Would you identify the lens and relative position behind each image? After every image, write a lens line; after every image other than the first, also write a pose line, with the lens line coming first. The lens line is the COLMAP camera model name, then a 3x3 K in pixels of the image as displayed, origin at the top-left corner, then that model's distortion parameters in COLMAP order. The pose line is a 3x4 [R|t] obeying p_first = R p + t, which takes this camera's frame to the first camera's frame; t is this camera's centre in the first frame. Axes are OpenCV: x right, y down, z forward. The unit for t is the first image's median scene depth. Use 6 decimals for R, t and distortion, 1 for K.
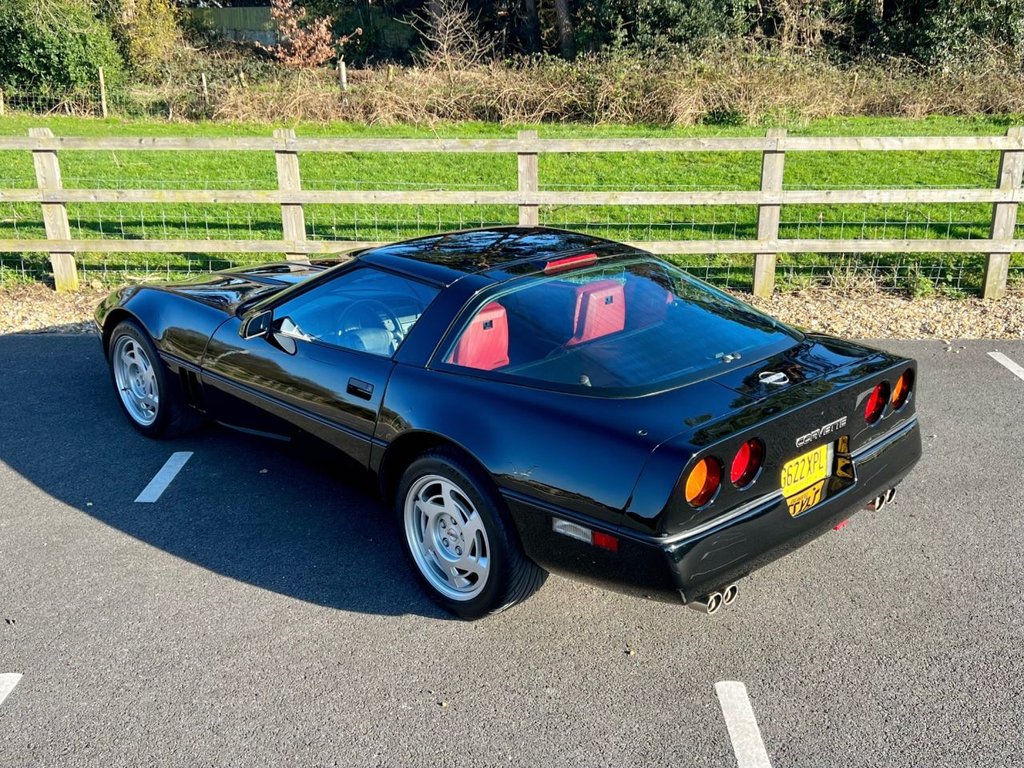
lens RADIAL K [[980.2, 0, 511.0], [0, 980.2, 352.2], [0, 0, 1]] dist [0.039624, -0.013600]
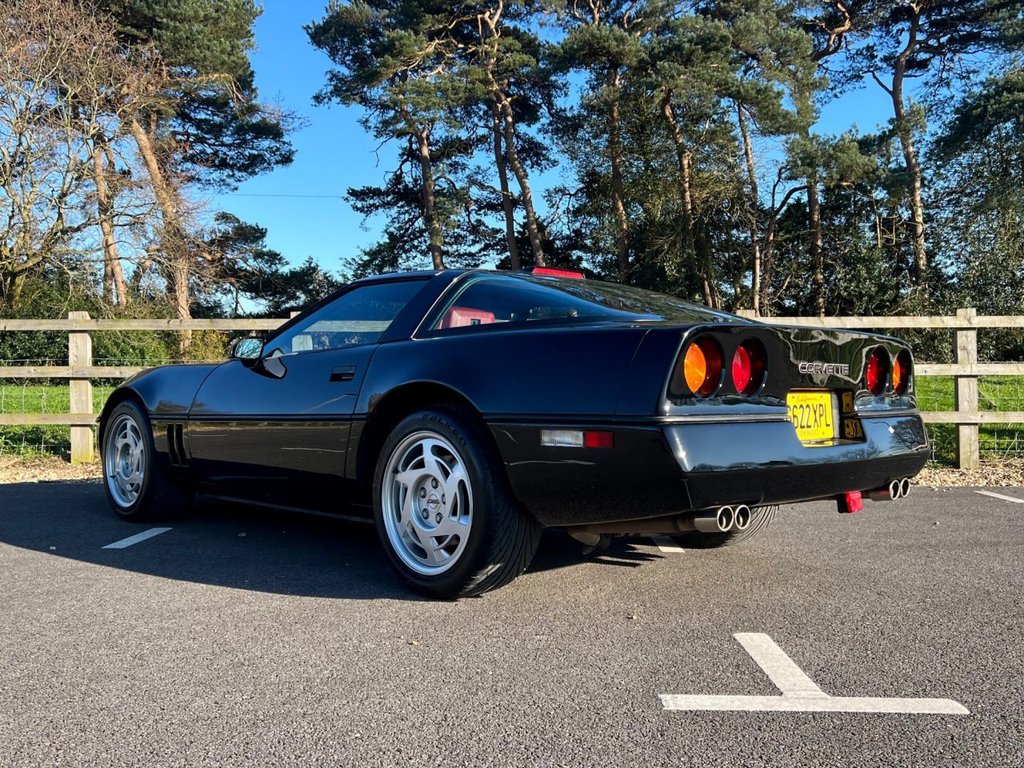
lens RADIAL K [[877.5, 0, 509.7], [0, 877.5, 381.1], [0, 0, 1]] dist [0.037989, -0.000658]
pose [[0.999992, -0.003455, -0.002129, 0.013881], [0.002606, 0.948785, -0.315913, 0.326706], [0.003111, 0.315904, 0.948786, 0.180777]]
